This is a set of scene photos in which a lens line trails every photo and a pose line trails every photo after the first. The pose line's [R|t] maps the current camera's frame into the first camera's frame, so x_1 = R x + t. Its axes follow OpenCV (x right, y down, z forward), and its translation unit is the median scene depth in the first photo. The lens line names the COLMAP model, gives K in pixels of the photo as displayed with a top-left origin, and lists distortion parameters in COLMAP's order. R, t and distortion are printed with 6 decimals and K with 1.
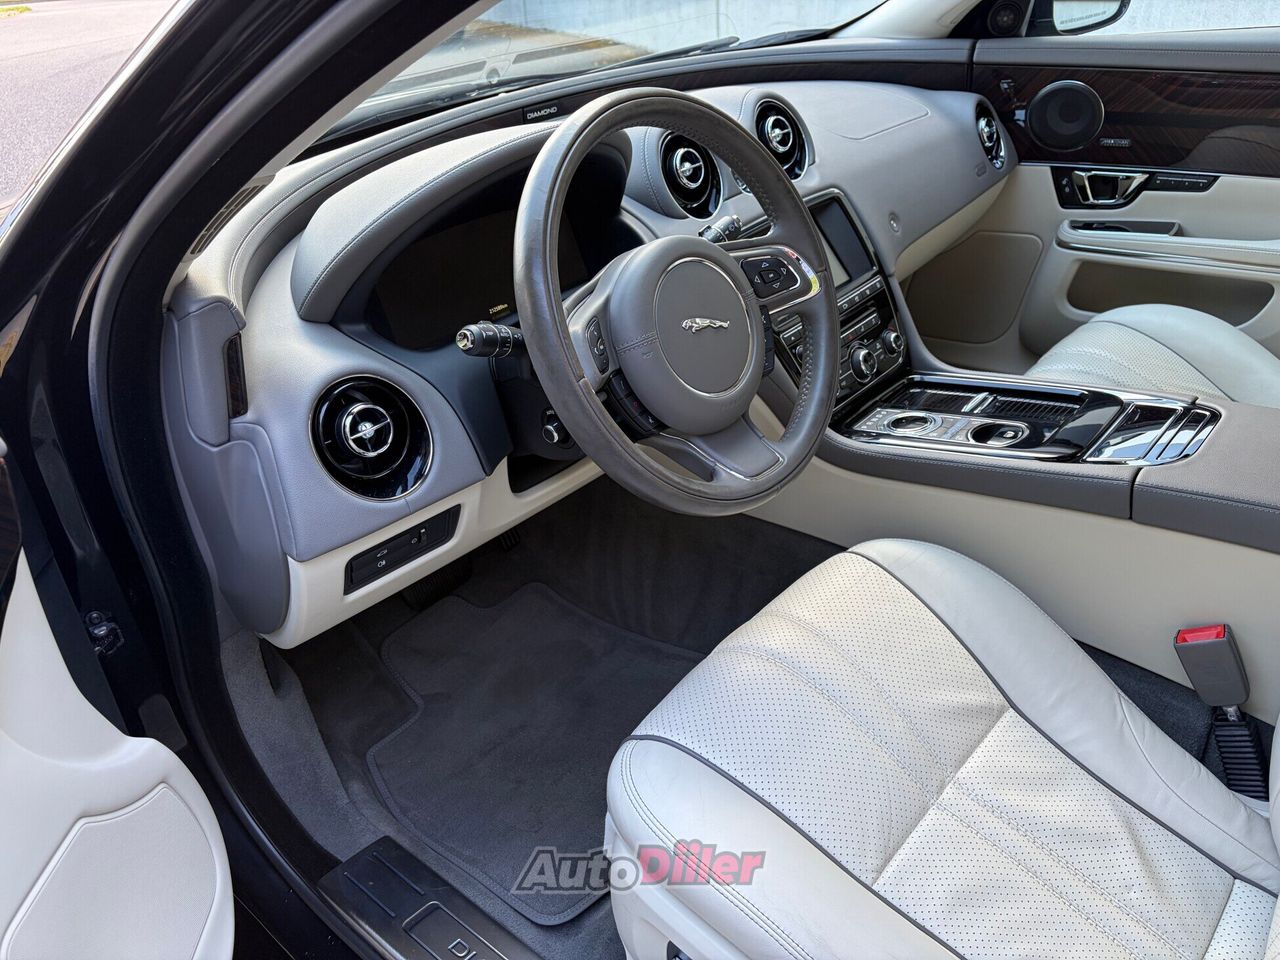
lens RADIAL K [[958.0, 0, 645.2], [0, 958.0, 488.2], [0, 0, 1]] dist [0.003022, -0.002207]
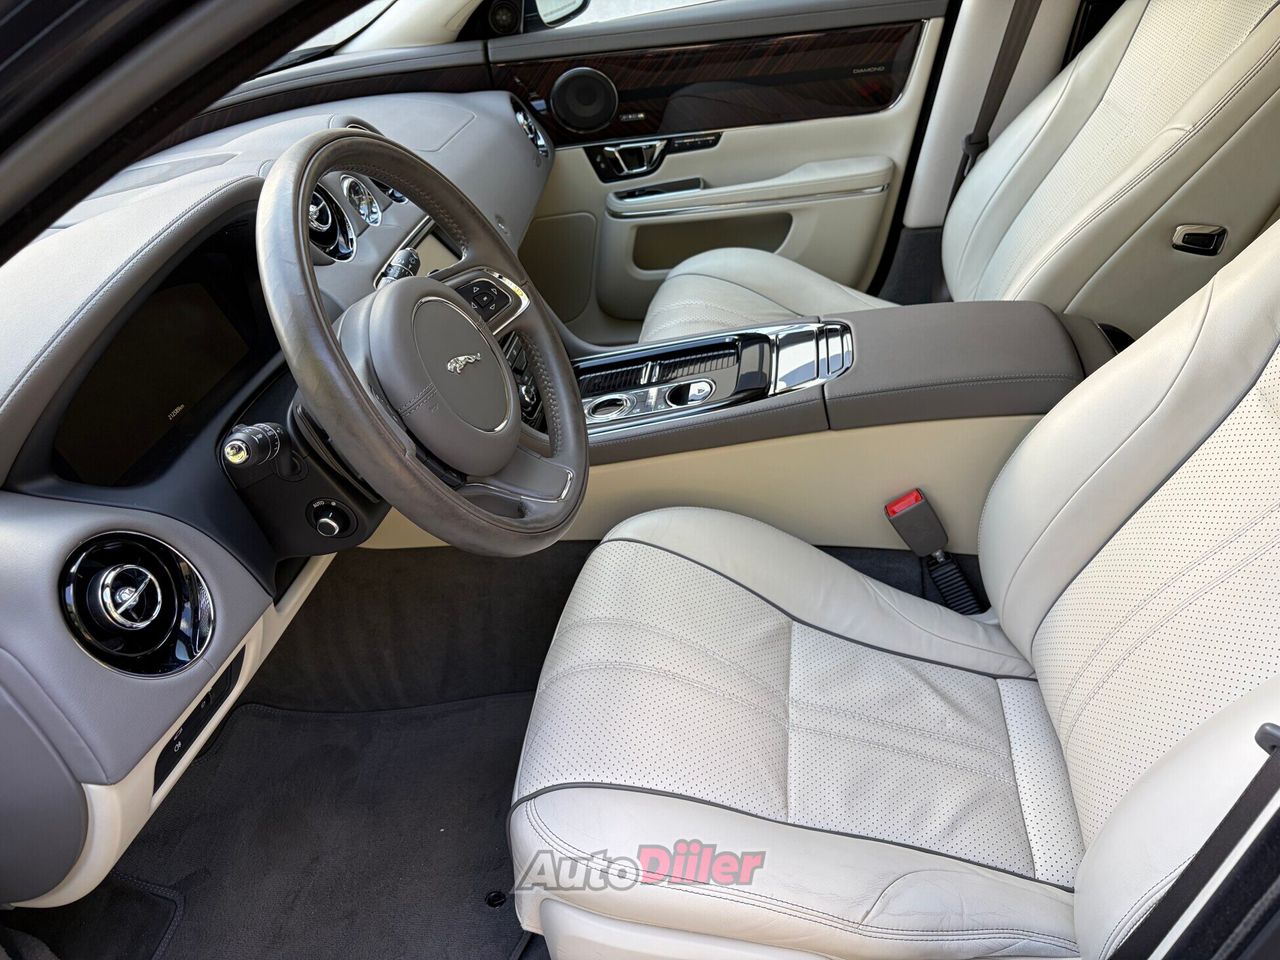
lens RADIAL K [[958.0, 0, 645.2], [0, 958.0, 488.2], [0, 0, 1]] dist [0.003022, -0.002207]
pose [[0.837374, -0.318973, 0.443915, -0.132856], [0.320346, 0.944382, 0.074299, -0.035549], [-0.442925, 0.079991, 0.892983, 0.042737]]
